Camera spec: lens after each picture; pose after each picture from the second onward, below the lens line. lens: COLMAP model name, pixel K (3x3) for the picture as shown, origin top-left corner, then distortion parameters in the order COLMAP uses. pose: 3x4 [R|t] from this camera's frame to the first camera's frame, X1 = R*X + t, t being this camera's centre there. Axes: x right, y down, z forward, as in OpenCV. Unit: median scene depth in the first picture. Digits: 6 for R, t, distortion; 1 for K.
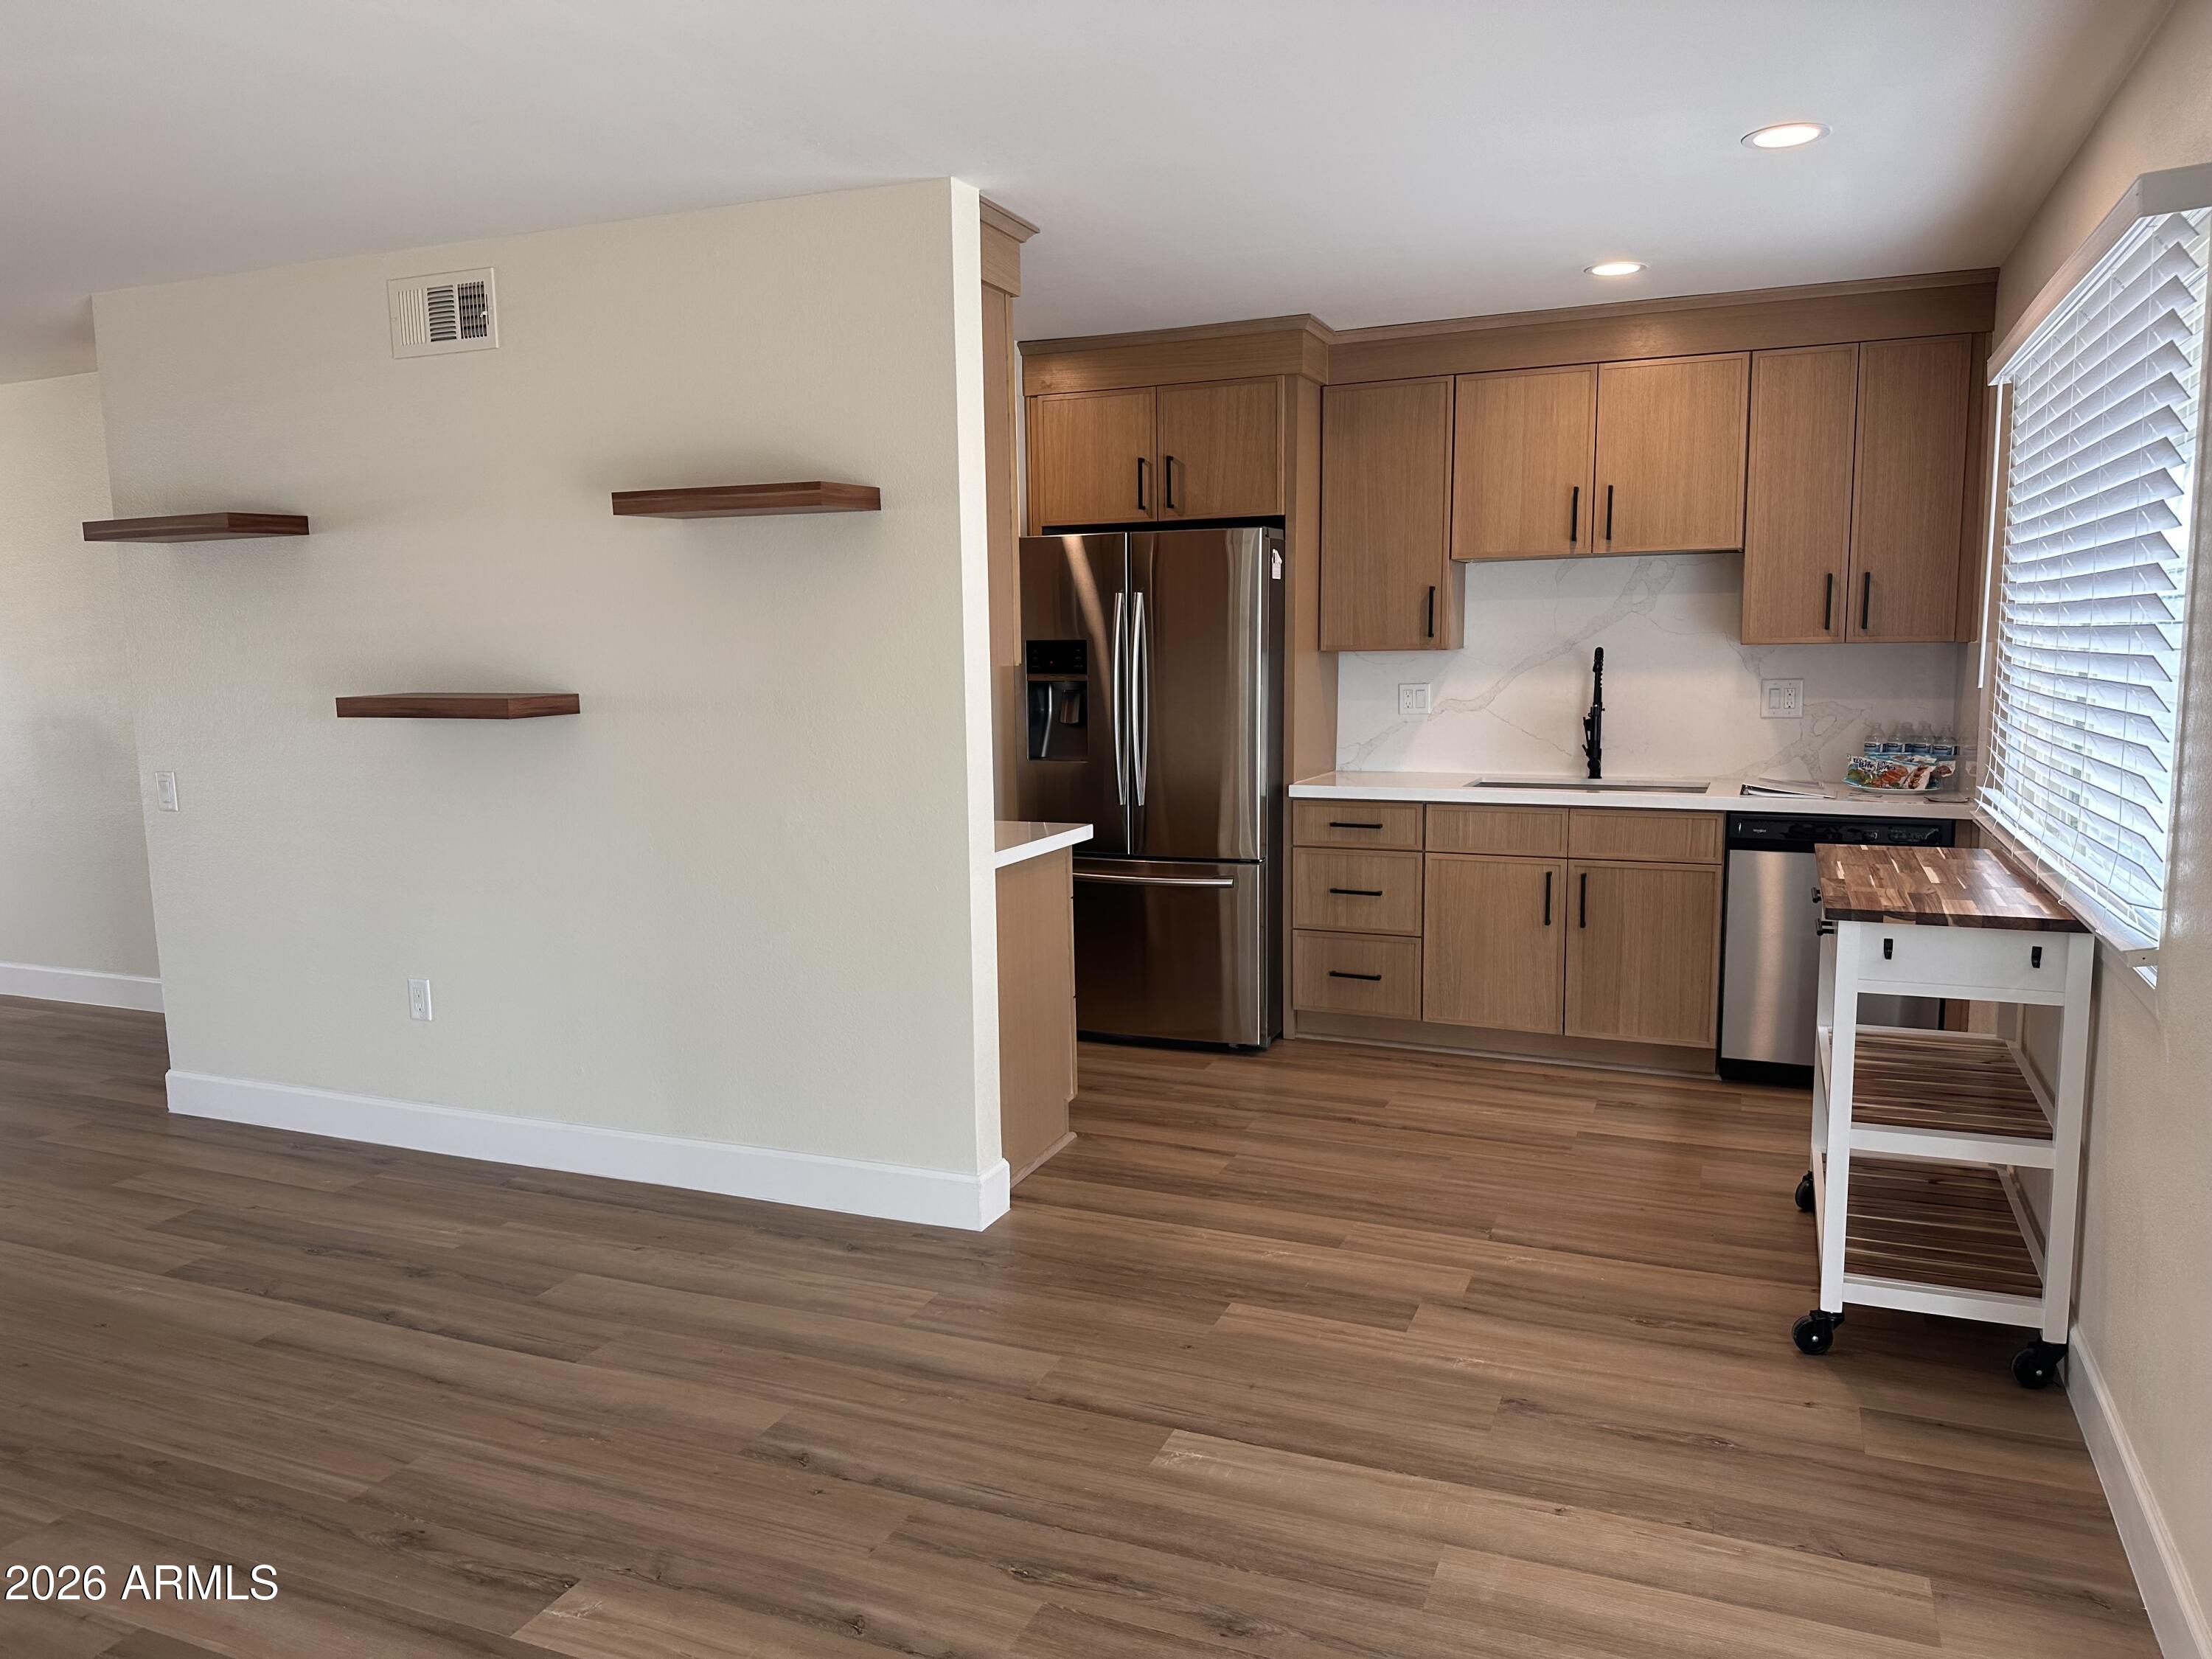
lens RADIAL K [[1552.0, 0, 1093.6], [0, 1552.0, 852.6], [0, 0, 1]] dist [0.078161, -0.106234]
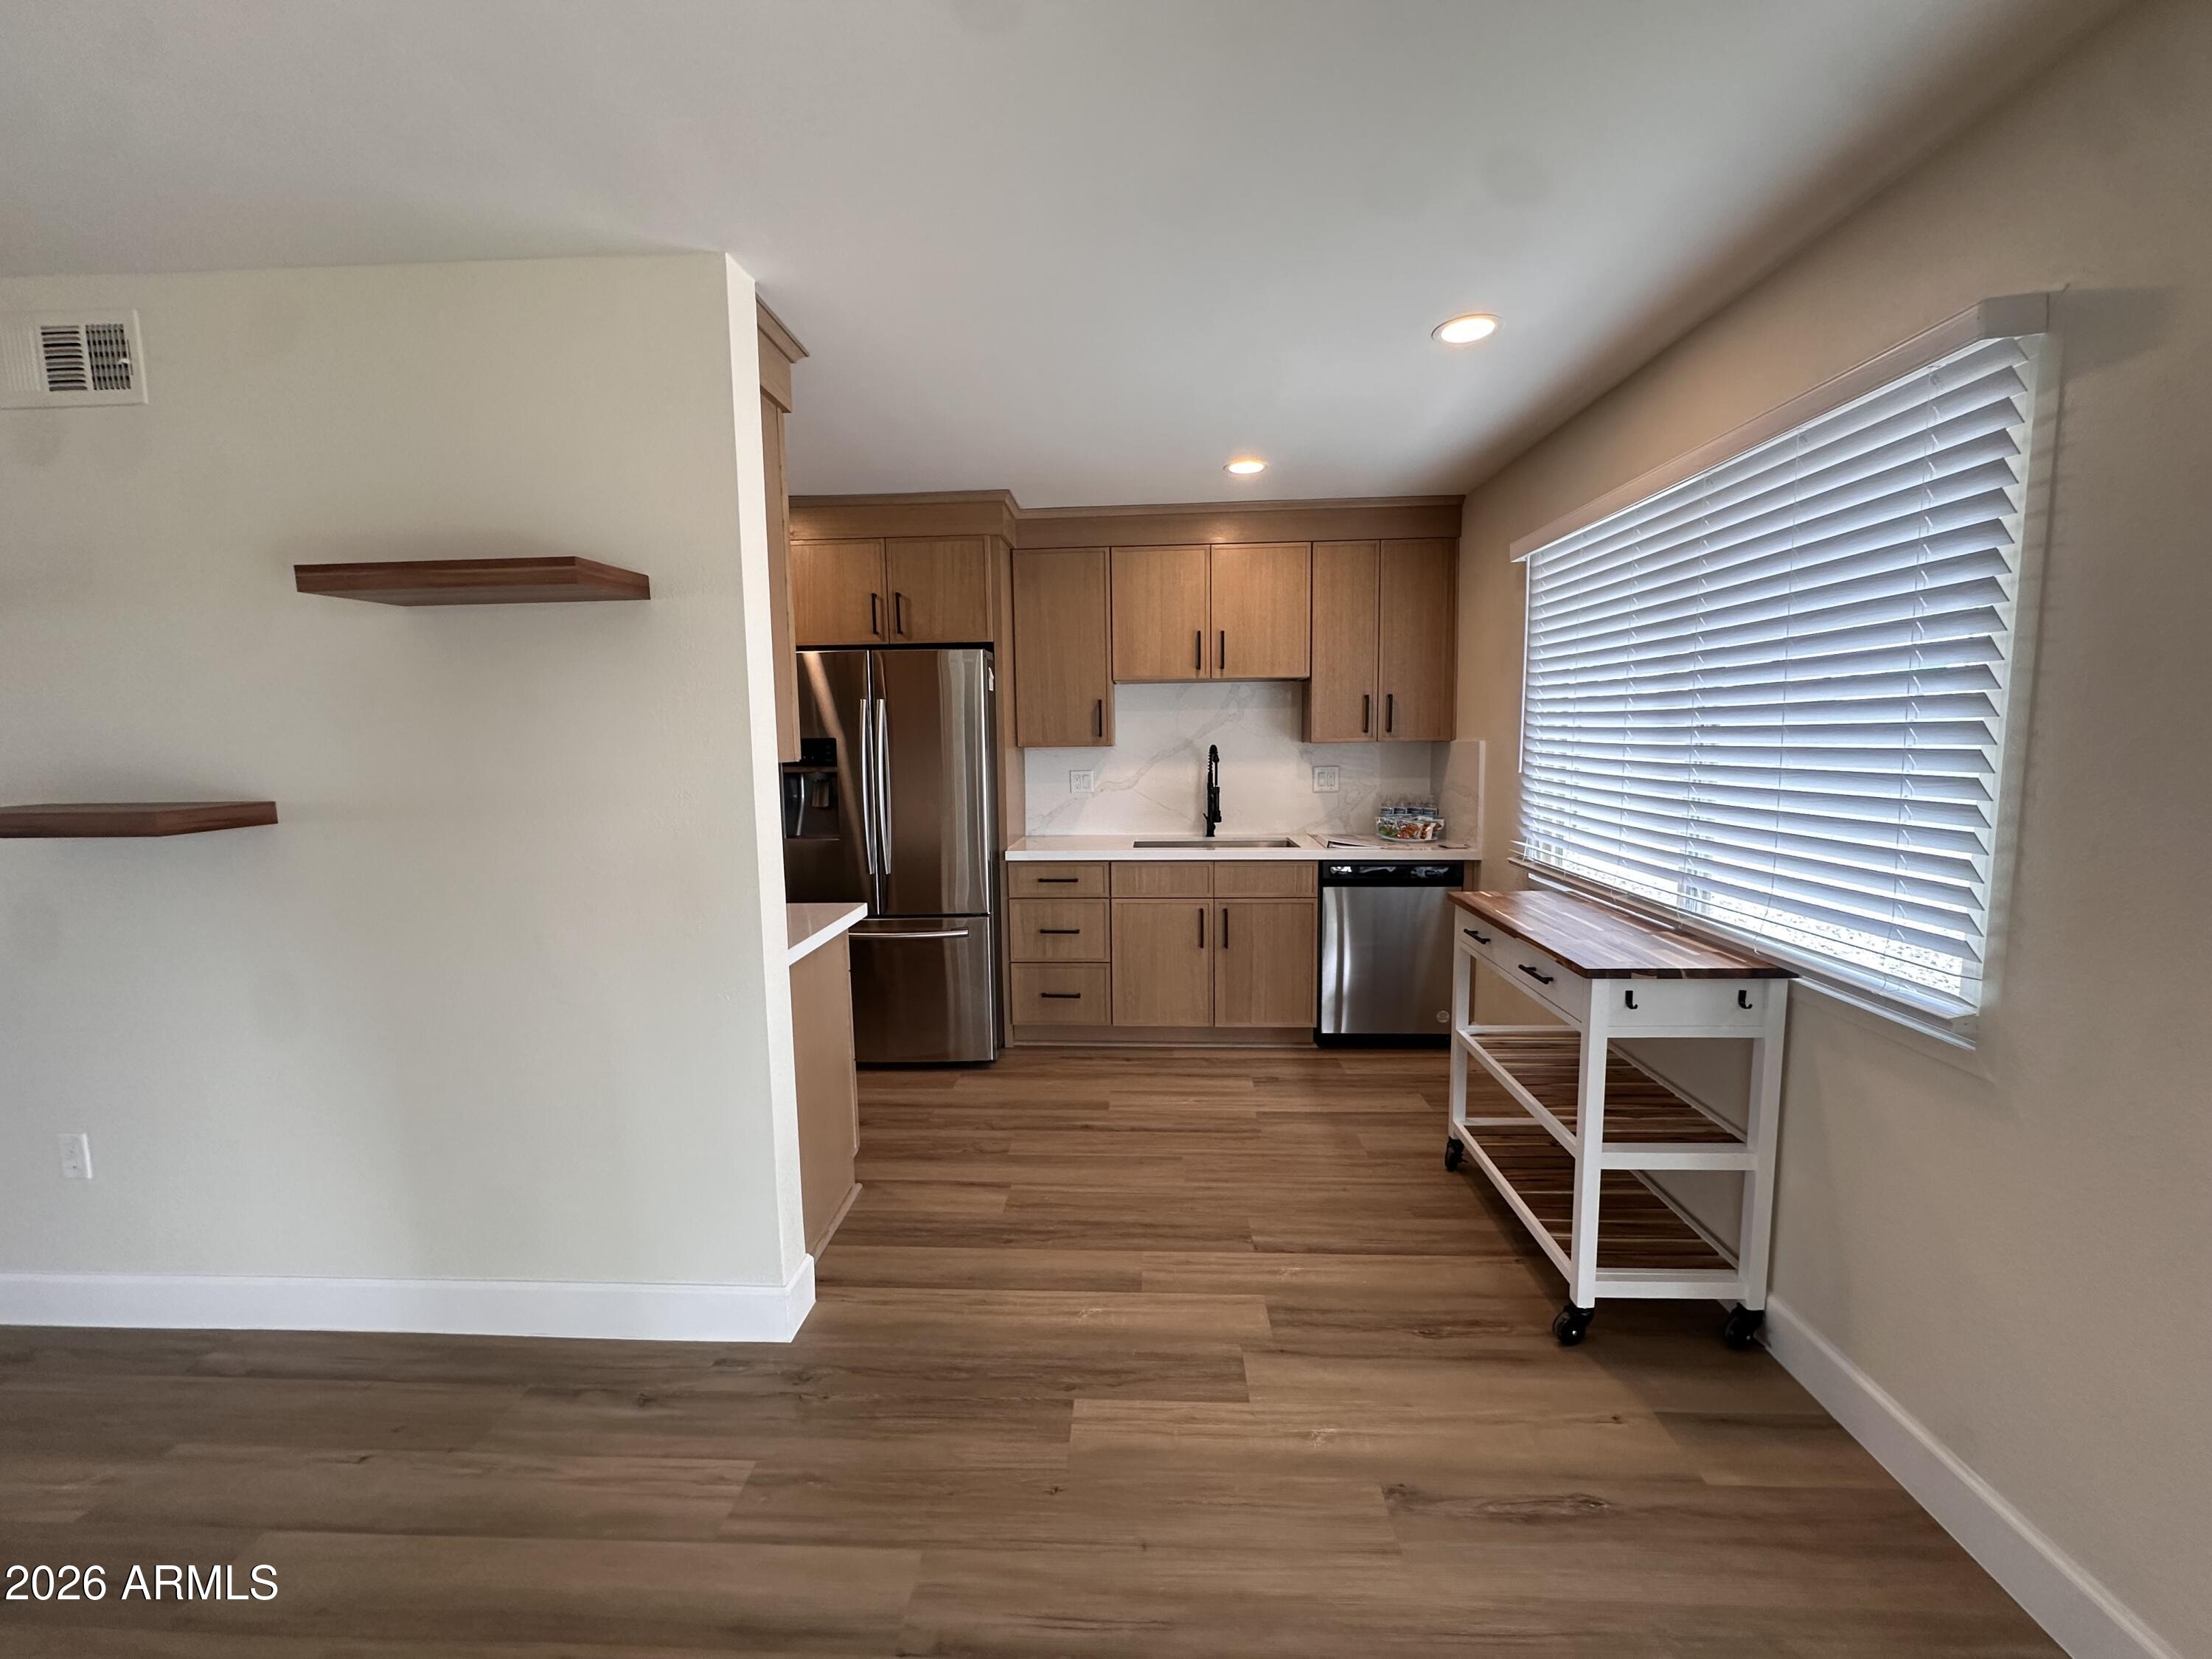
lens RADIAL K [[884.2, 0, 1104.2], [0, 884.2, 830.4], [0, 0, 1]] dist [-0.004954, 0.001541]
pose [[0.938530, -0.037277, 0.343179, -0.051863], [0.049560, 0.998404, -0.027088, -0.041065], [-0.341621, 0.042431, 0.938879, 0.317220]]
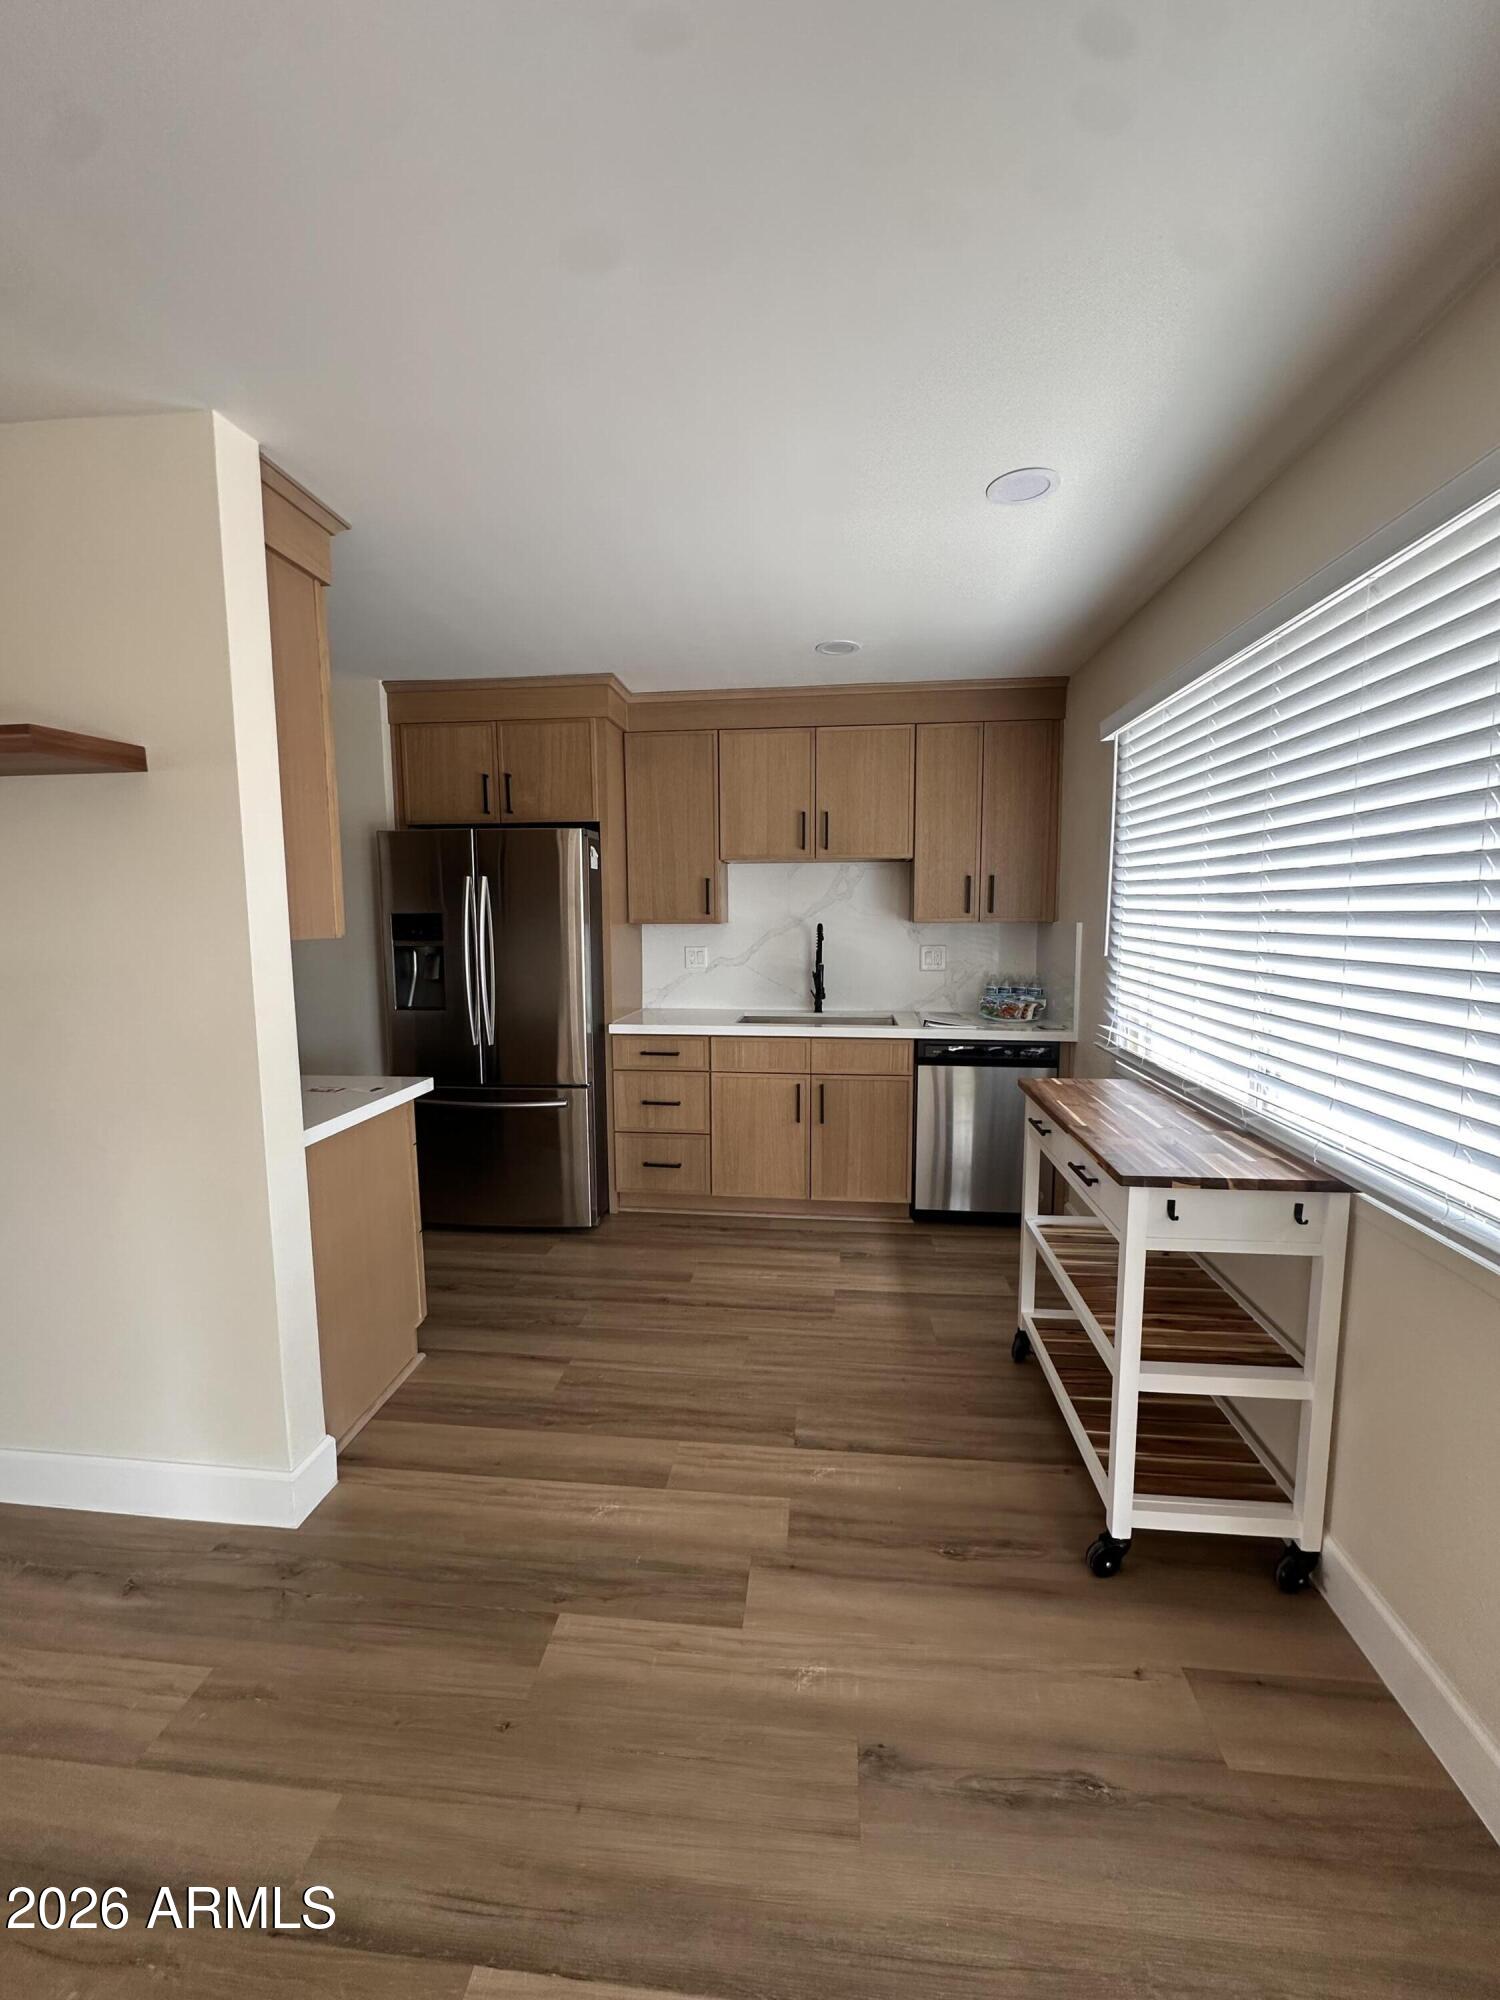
lens RADIAL K [[799.5, 0, 749.0], [0, 799.5, 1000.4], [0, 0, 1]] dist [-0.004954, 0.001541]
pose [[0.956103, -0.023650, 0.292076, 0.046350], [0.032458, 0.999152, -0.025349, -0.047597], [-0.291228, 0.033717, 0.956059, 0.347012]]
